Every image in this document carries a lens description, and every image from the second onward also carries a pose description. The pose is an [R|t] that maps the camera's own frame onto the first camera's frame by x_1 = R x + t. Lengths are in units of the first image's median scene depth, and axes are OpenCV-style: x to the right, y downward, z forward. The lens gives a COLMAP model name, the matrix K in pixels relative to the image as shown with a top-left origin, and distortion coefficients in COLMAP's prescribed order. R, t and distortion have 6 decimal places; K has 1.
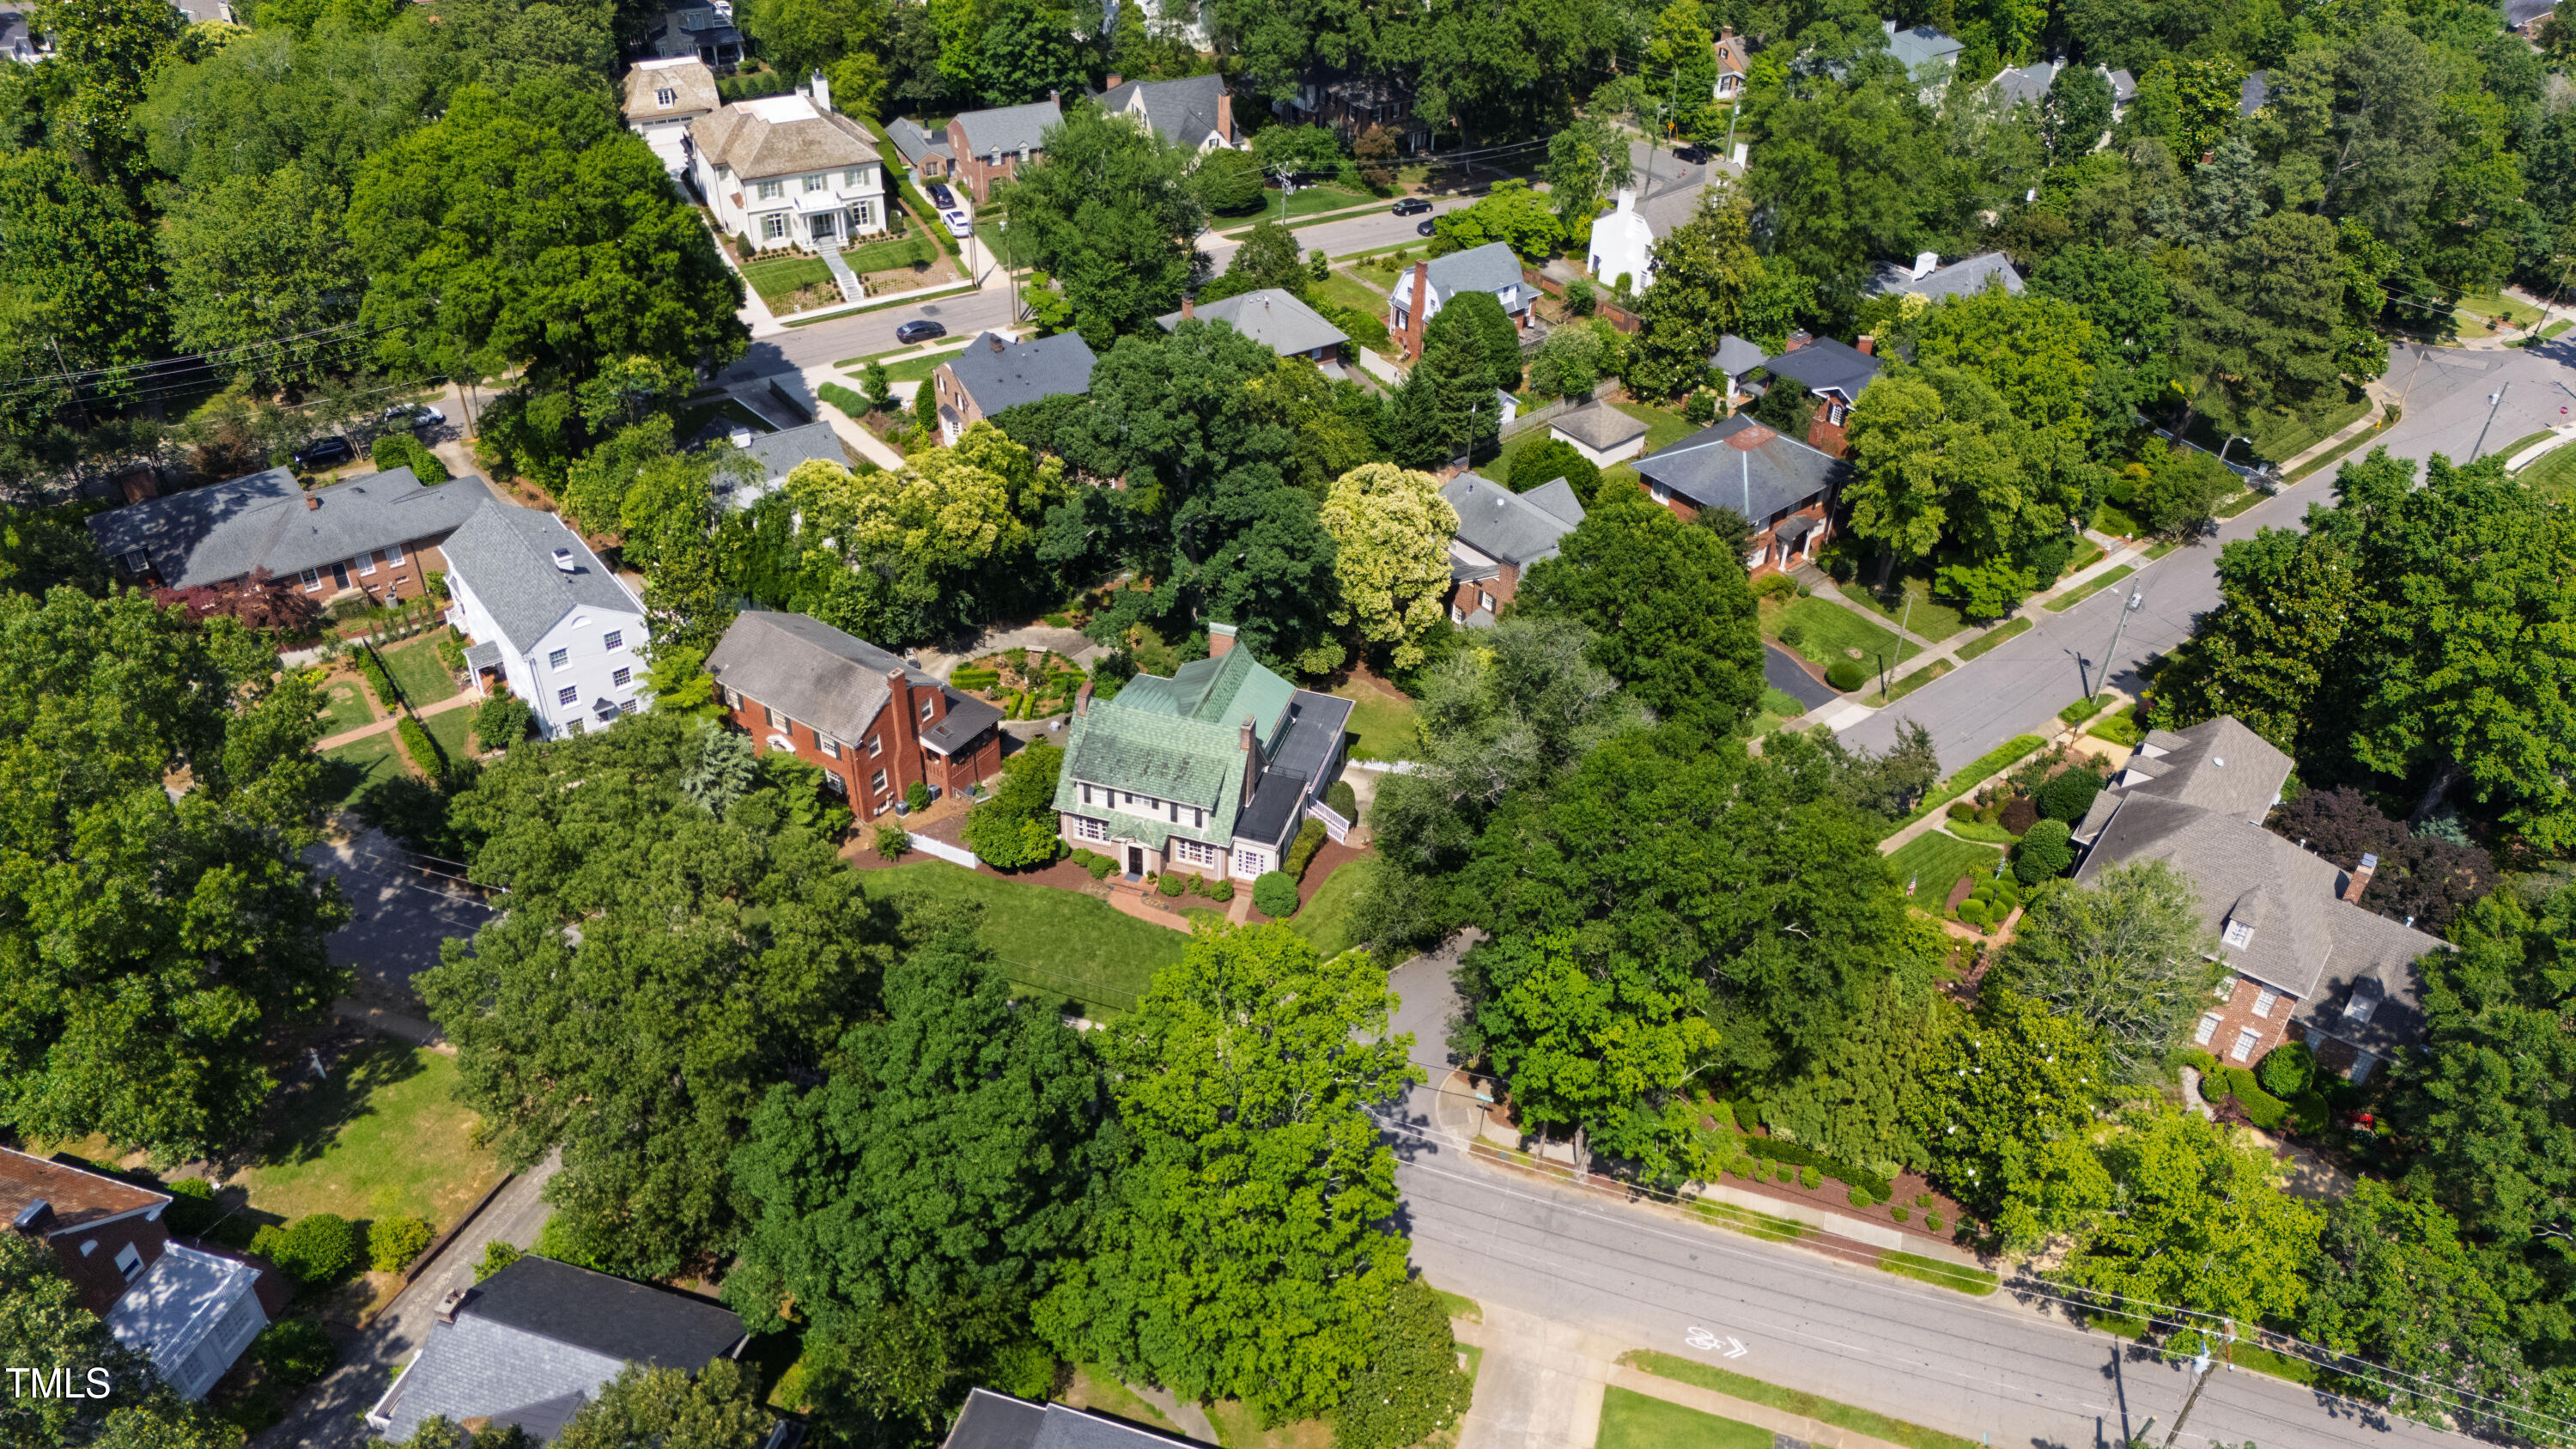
lens RADIAL K [[1917.1, 0, 1288.0], [0, 1917.1, 724.5], [0, 0, 1]] dist [0.084270, -0.071579]
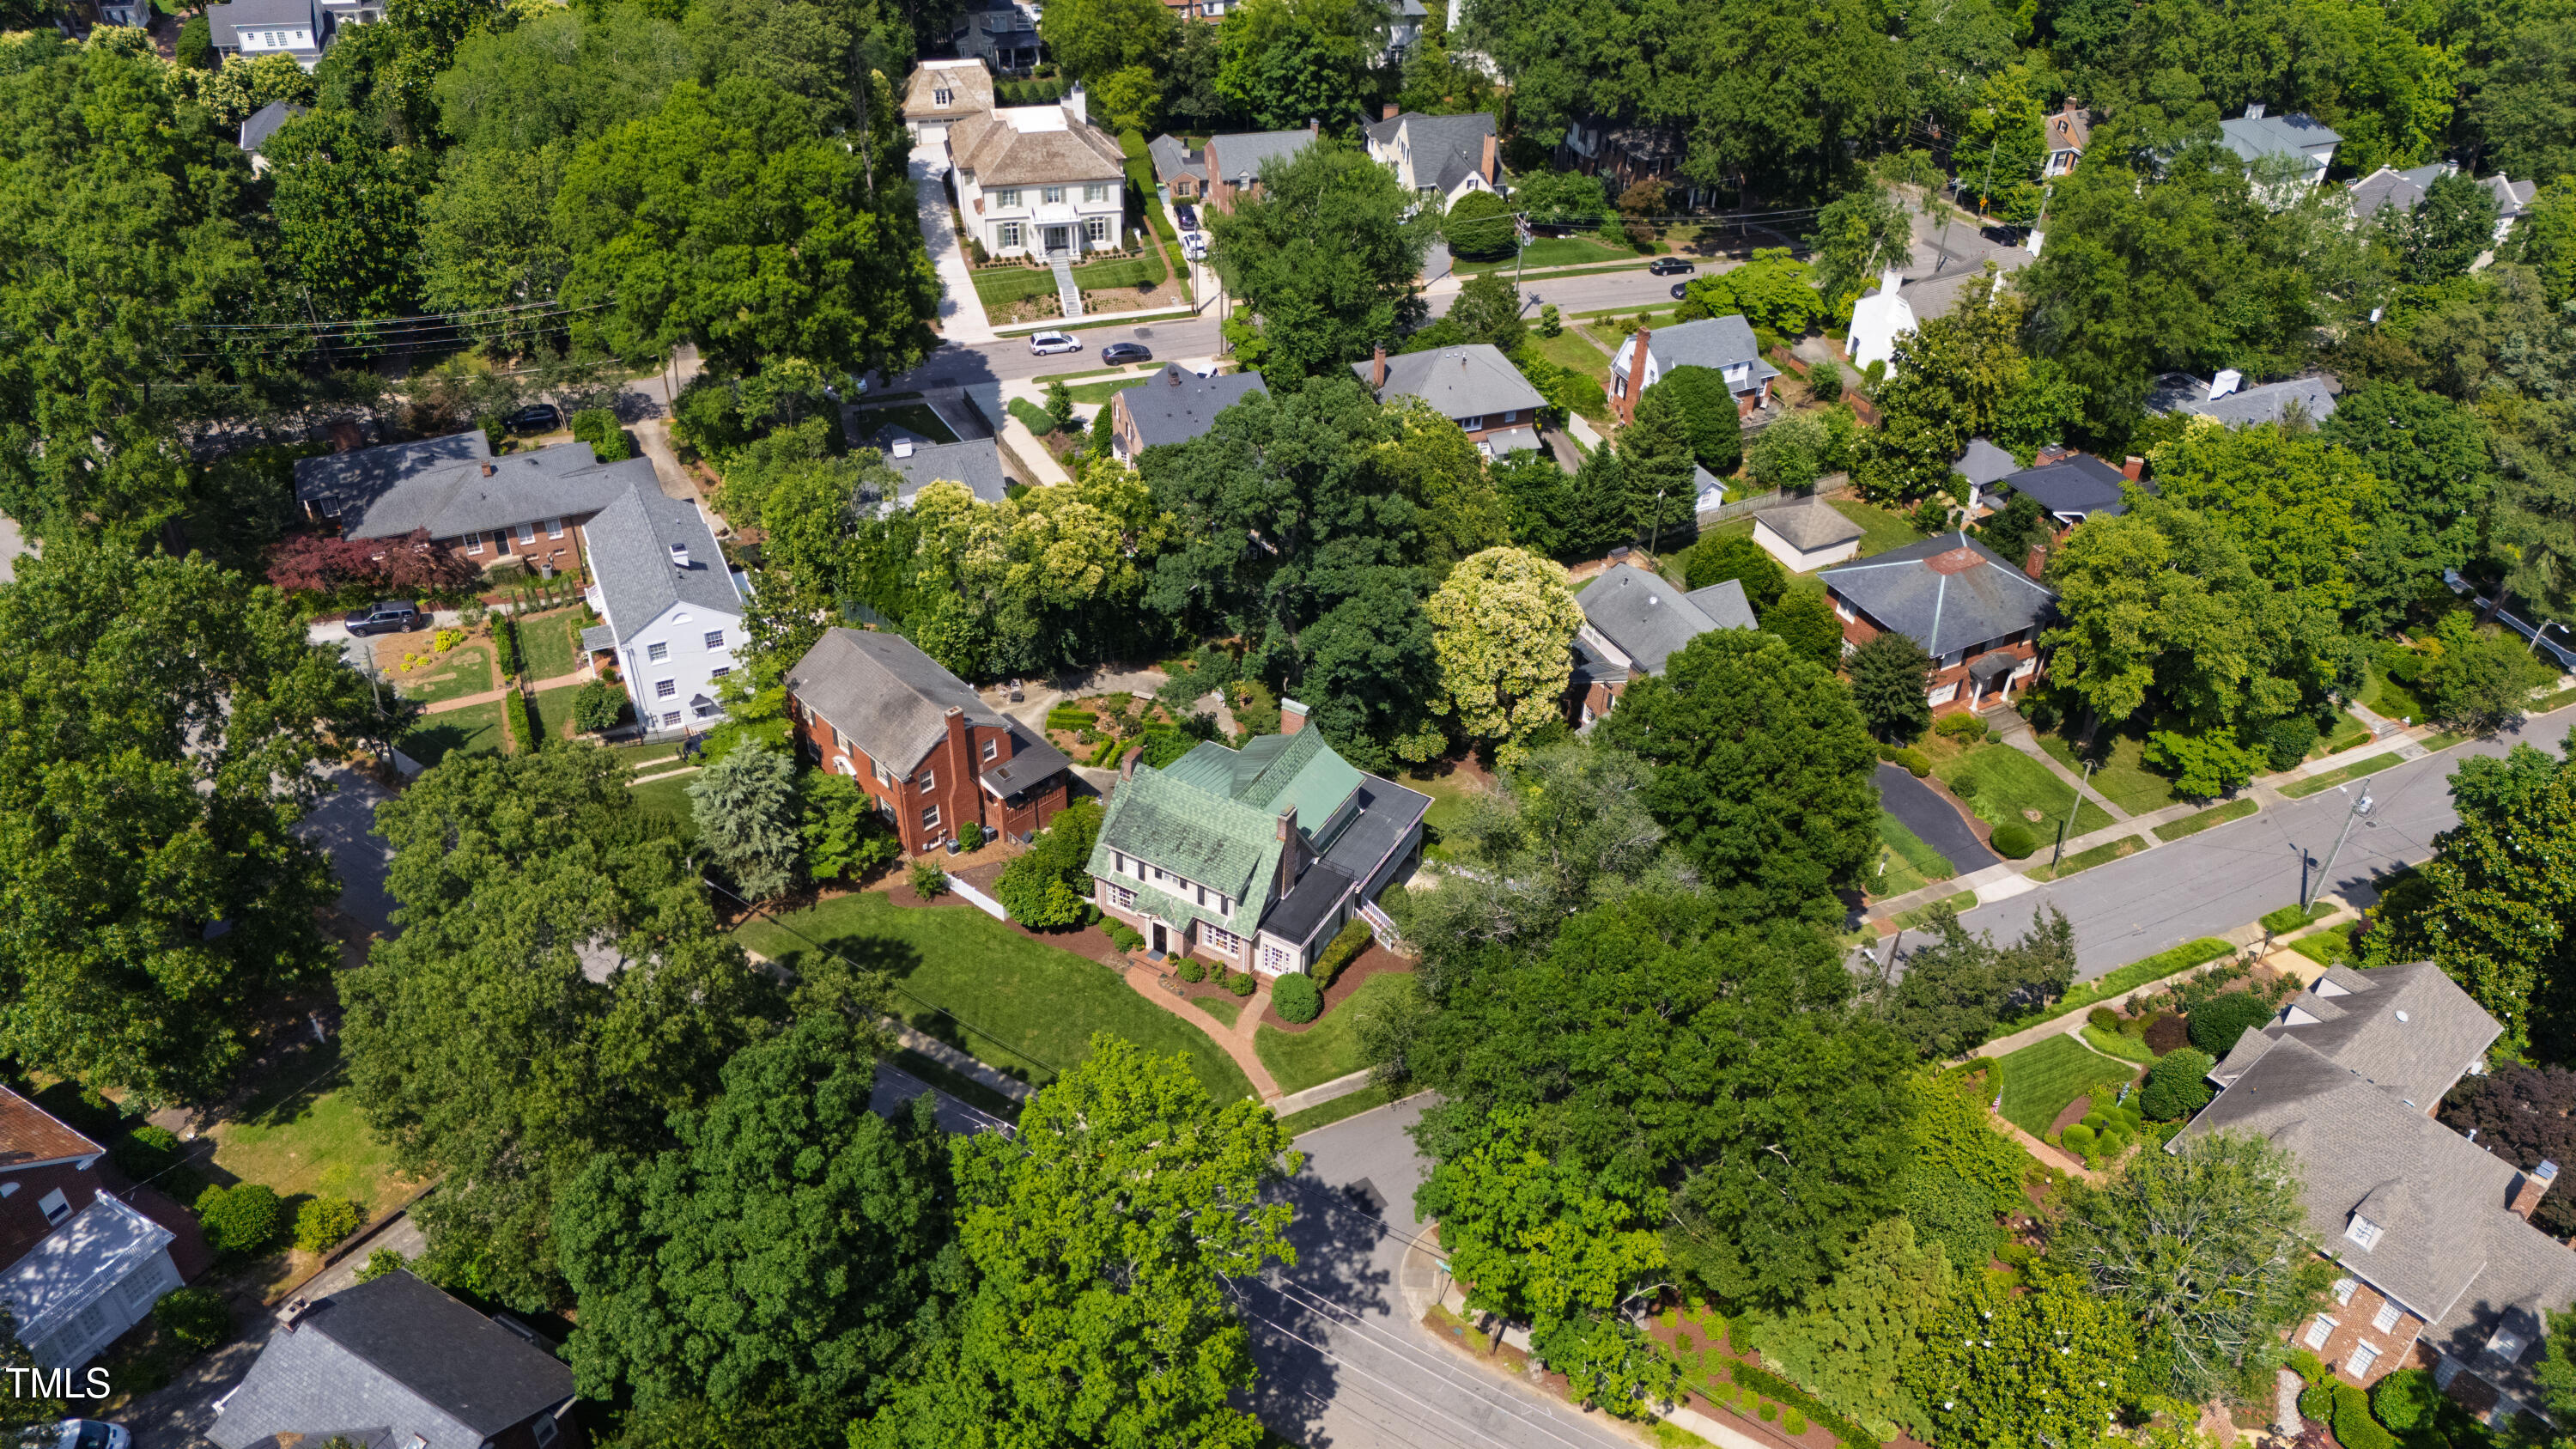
lens RADIAL K [[1917.1, 0, 1288.0], [0, 1917.1, 724.5], [0, 0, 1]] dist [0.084270, -0.071579]
pose [[0.975706, 0.129715, -0.176555, 0.115505], [-0.130595, 0.991413, 0.006676, -0.041476], [0.175905, 0.016543, 0.984268, 0.058312]]
